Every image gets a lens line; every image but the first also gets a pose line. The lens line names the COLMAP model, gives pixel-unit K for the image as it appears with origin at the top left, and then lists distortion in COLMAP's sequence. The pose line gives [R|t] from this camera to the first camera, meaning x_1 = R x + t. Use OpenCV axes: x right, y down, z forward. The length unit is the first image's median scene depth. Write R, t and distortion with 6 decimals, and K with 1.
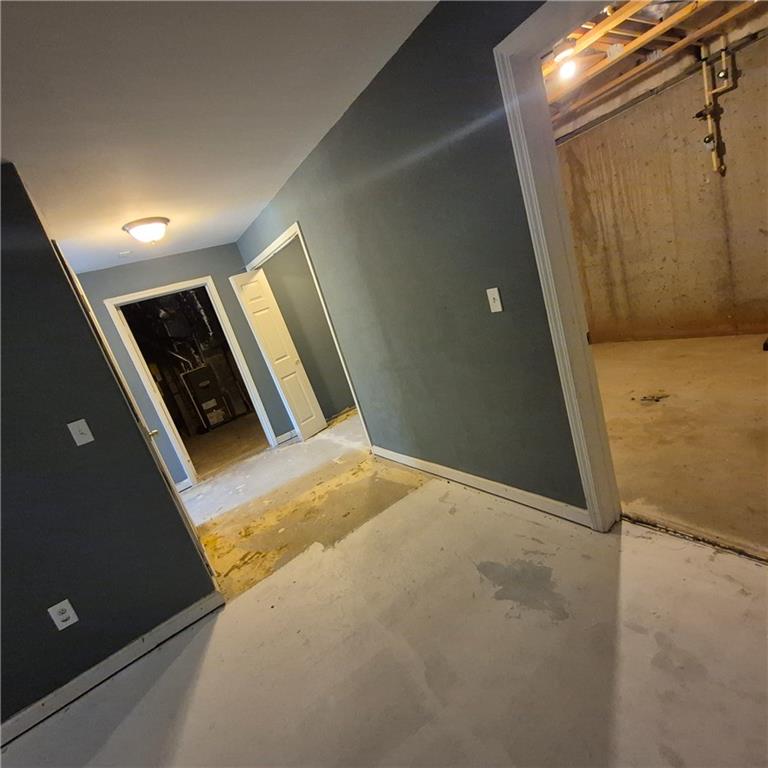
lens RADIAL K [[395.7, 0, 363.8], [0, 395.7, 384.5], [0, 0, 1]] dist [-0.005019, -0.001308]
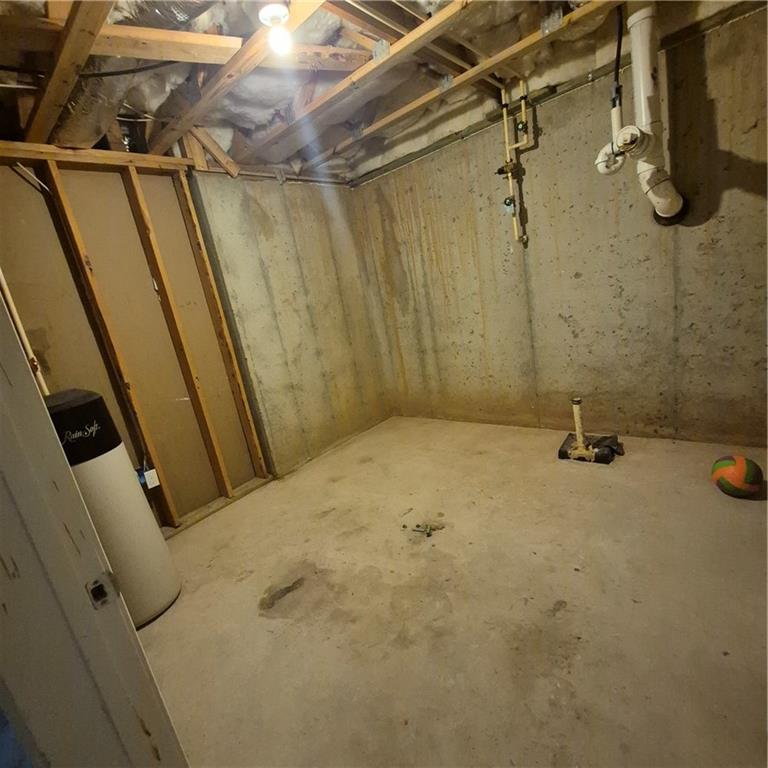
lens RADIAL K [[395.7, 0, 363.8], [0, 395.7, 384.5], [0, 0, 1]] dist [-0.005019, -0.001308]
pose [[0.961893, 0.065422, 0.265484, 0.348540], [-0.051139, 0.996865, -0.060369, -0.155104], [-0.268601, 0.044492, 0.962223, 0.266083]]
